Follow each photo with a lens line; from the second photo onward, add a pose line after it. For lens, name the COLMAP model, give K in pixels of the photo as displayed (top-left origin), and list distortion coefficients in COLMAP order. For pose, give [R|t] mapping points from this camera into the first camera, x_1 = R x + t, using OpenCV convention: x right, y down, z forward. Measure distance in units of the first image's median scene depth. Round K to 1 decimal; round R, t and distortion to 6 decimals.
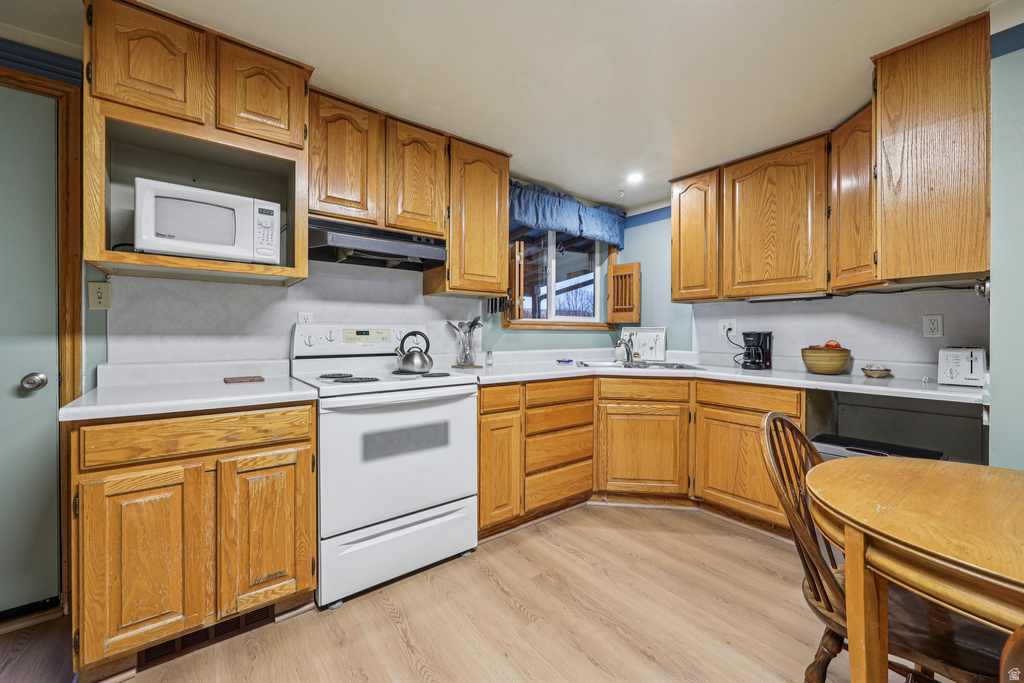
lens RADIAL K [[415.1, 0, 520.2], [0, 415.1, 335.5], [0, 0, 1]] dist [0.000630, 0.000132]
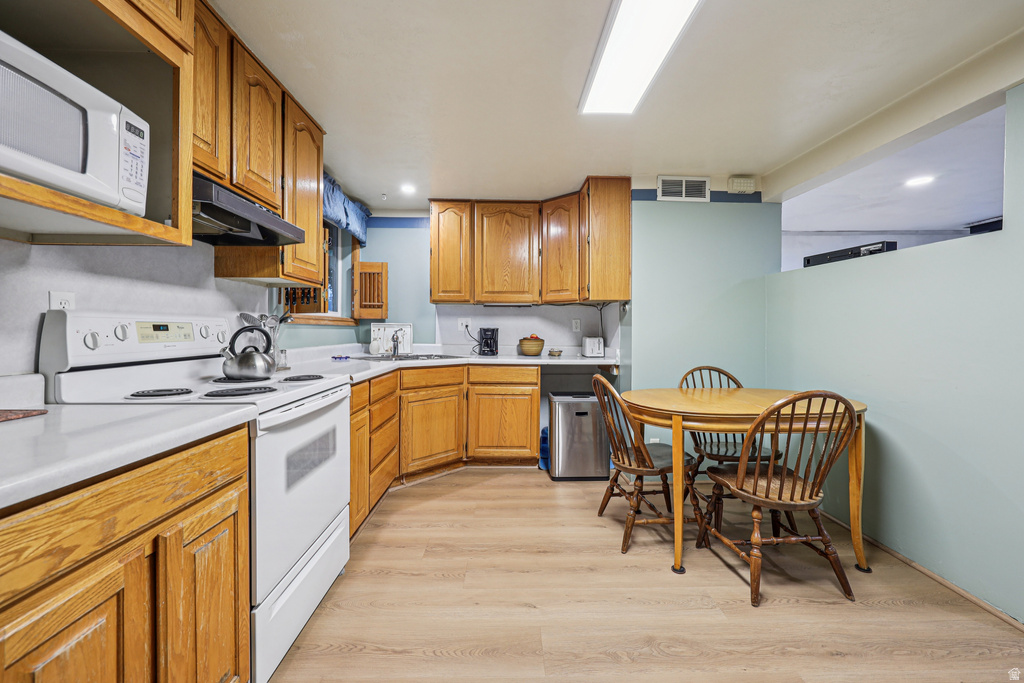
lens RADIAL K [[415.1, 0, 517.4], [0, 415.1, 331.6], [0, 0, 1]] dist [0.000630, 0.000132]
pose [[0.593339, -0.002771, 0.804948, -0.649514], [0.001030, 0.999996, 0.002683, -0.001075], [-0.804952, -0.000763, 0.593339, 0.152566]]
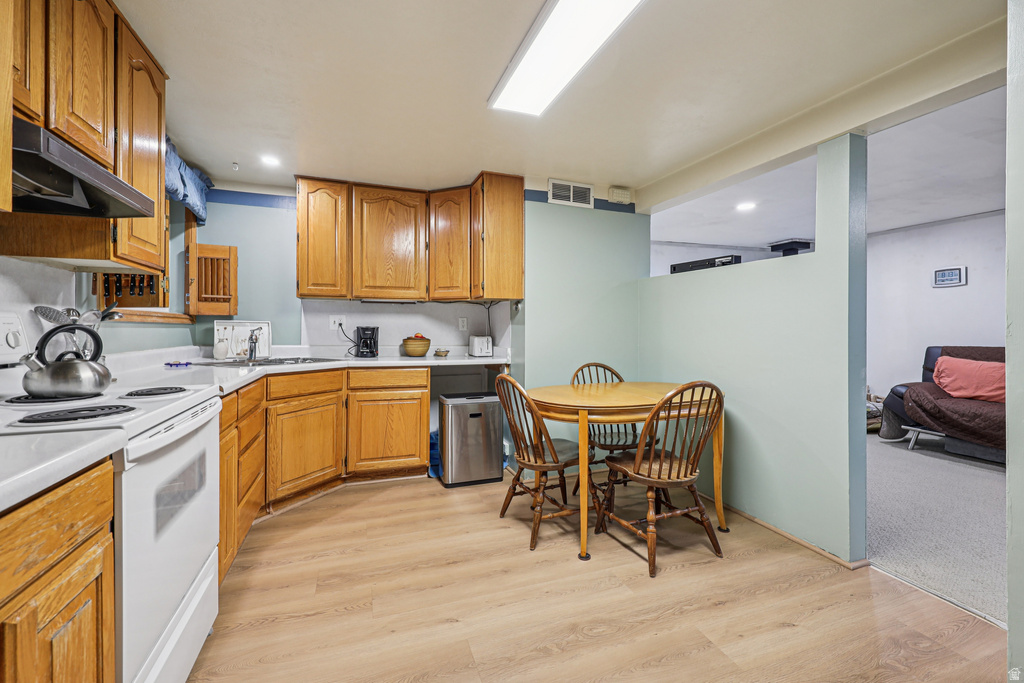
lens RADIAL K [[436.3, 0, 518.5], [0, 436.3, 329.6], [0, 0, 1]] dist [0.005588, 0.000167]
pose [[0.300148, -0.002427, 0.953890, -0.718484], [0.001814, 0.999996, 0.001973, -0.002931], [-0.953891, 0.001138, 0.300151, 0.255239]]
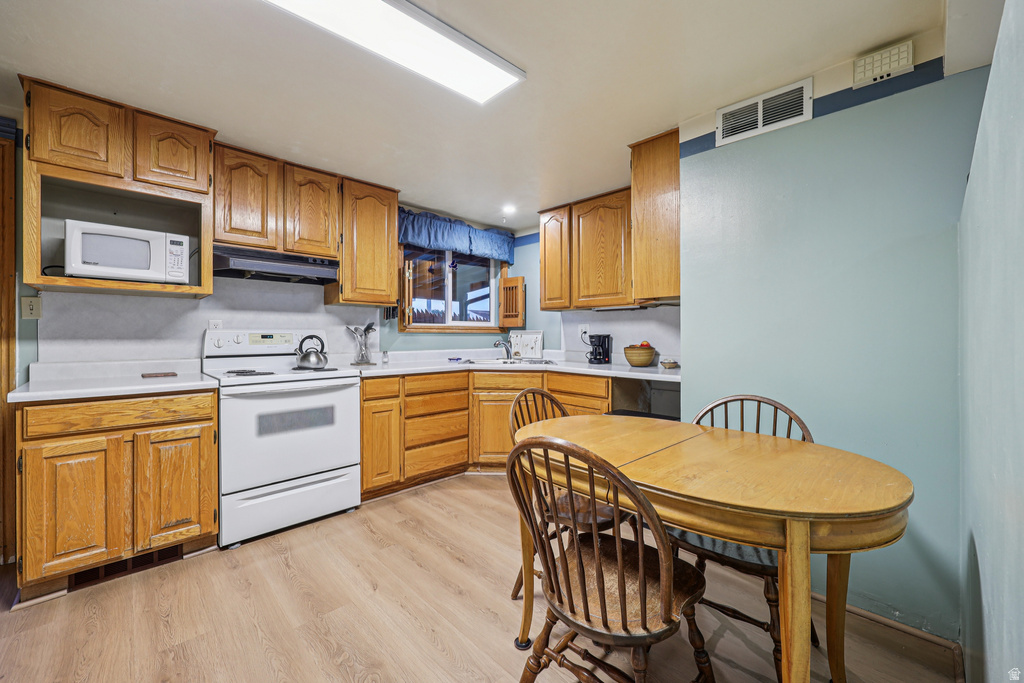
lens RADIAL K [[415.1, 0, 520.7], [0, 415.1, 335.5], [0, 0, 1]] dist [0.000630, 0.000132]
pose [[0.994426, -0.003402, 0.105384, 0.262231], [0.003735, 0.999989, -0.002957, -0.003525], [-0.105373, 0.003334, 0.994427, -0.328512]]
